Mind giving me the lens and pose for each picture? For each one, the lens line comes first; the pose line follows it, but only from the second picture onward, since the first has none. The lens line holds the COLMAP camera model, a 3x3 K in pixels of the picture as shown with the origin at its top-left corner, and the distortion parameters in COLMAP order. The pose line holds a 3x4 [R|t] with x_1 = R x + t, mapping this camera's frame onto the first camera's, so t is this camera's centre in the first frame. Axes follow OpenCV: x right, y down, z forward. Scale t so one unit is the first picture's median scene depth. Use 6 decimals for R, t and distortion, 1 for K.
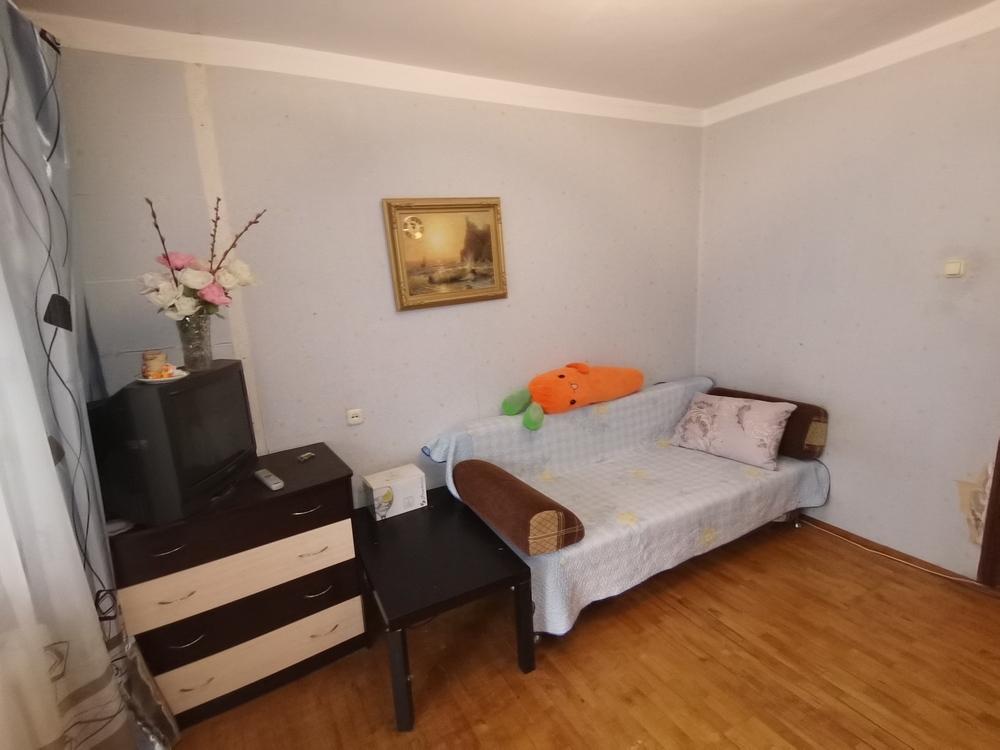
lens RADIAL K [[501.0, 0, 500.0], [0, 501.0, 375.0], [0, 0, 1]] dist [0.025062, -0.000722]
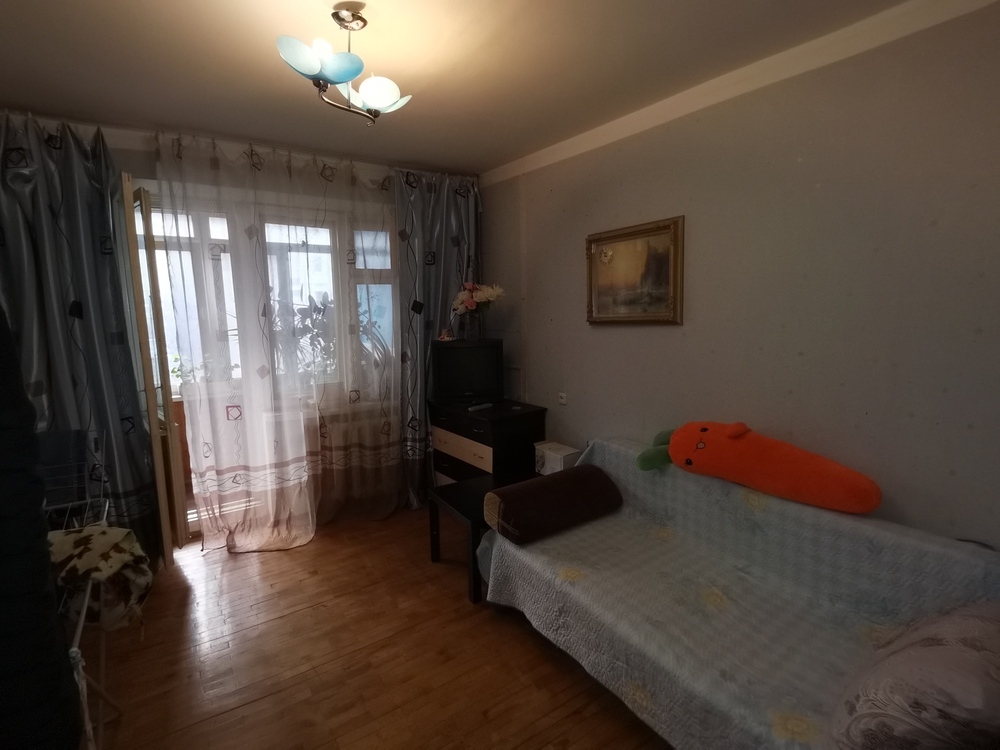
lens RADIAL K [[501.0, 0, 500.0], [0, 501.0, 375.0], [0, 0, 1]] dist [0.025062, -0.000722]
pose [[0.080069, 0.201831, -0.976142, 0.934681], [-0.192571, 0.963970, 0.183518, -0.180149], [0.978011, 0.173283, 0.116051, 0.625682]]
